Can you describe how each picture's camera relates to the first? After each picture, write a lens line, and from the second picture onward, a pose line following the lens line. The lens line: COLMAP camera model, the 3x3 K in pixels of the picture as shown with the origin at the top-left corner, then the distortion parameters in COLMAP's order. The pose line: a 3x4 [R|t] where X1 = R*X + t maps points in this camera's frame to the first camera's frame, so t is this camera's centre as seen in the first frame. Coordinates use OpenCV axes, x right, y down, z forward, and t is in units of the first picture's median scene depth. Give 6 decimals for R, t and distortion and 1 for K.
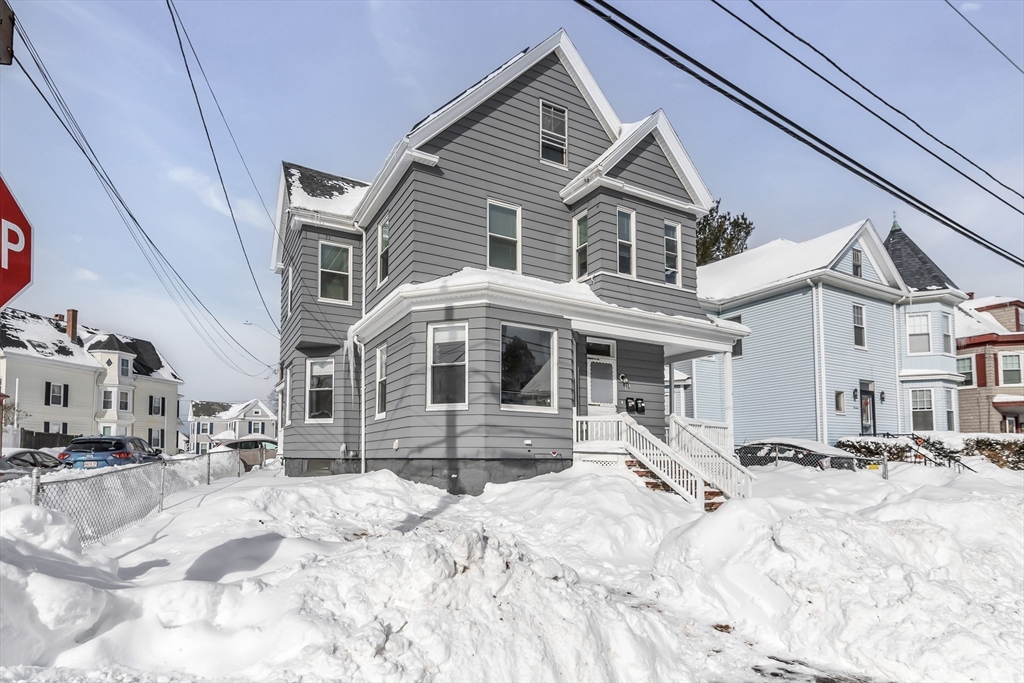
lens RADIAL K [[522.1, 0, 499.1], [0, 522.1, 365.2], [0, 0, 1]] dist [0.000215, 0.000488]
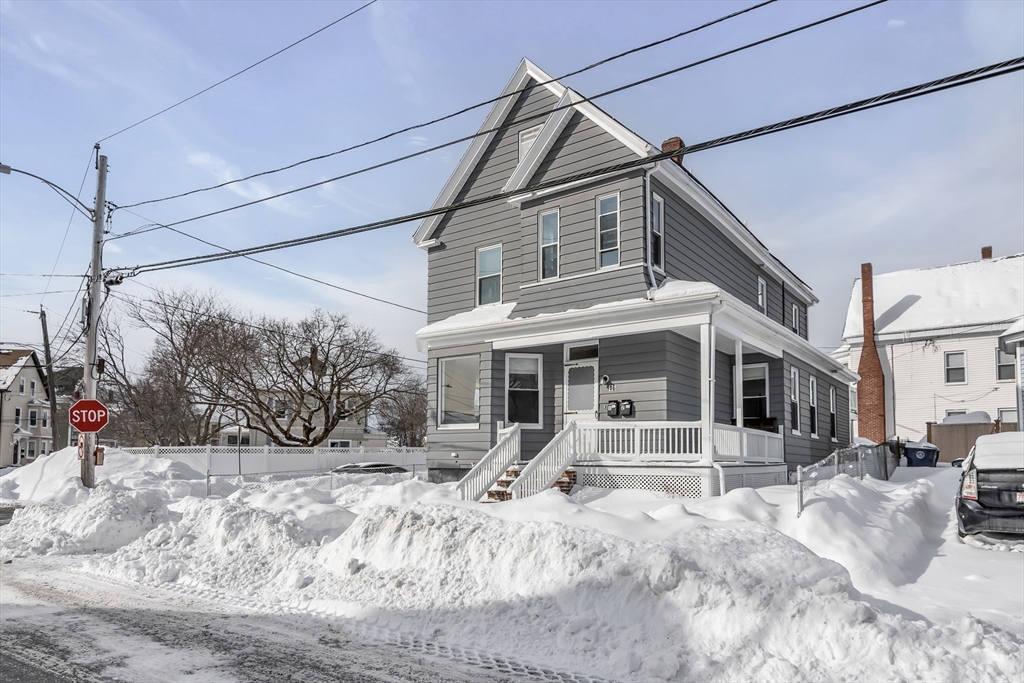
lens RADIAL K [[644.5, 0, 508.8], [0, 644.5, 325.7], [0, 0, 1]] dist [-0.001192, 0.000336]
pose [[0.419597, -0.194573, -0.886611, 1.088650], [0.150847, 0.978121, -0.143265, 0.063438], [0.895089, -0.073629, 0.439767, 0.342490]]
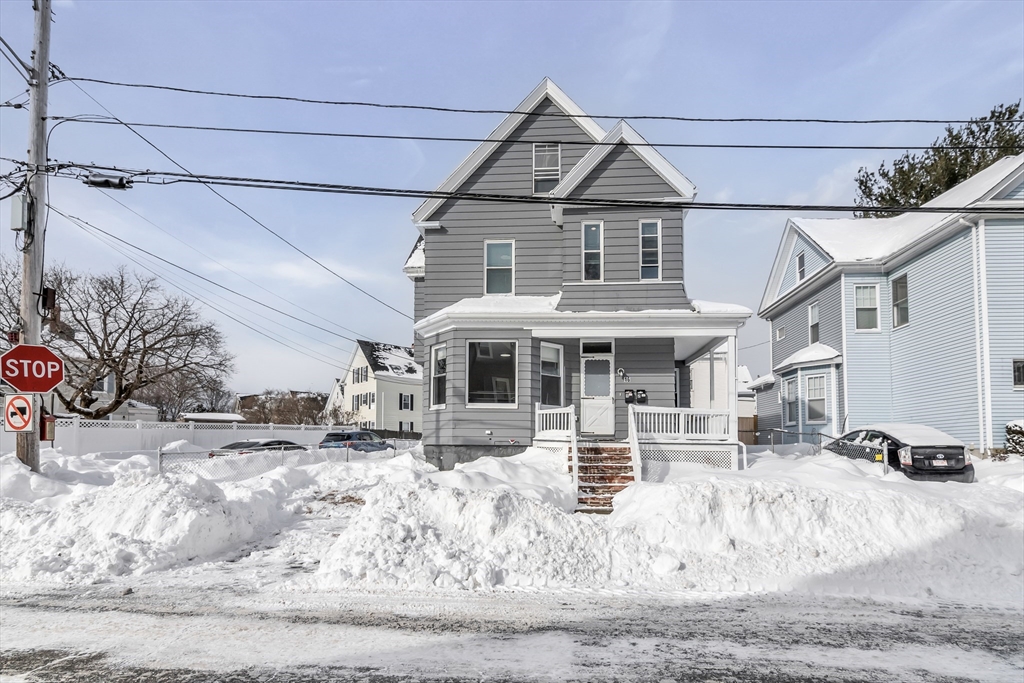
lens RADIAL K [[522.5, 0, 534.2], [0, 522.5, 353.8], [0, 0, 1]] dist [-0.000246, -0.000050]
pose [[0.838103, -0.091495, -0.537785, 0.624784], [0.088814, 0.995567, -0.030967, 0.004537], [0.538234, -0.021809, 0.842513, -0.009586]]
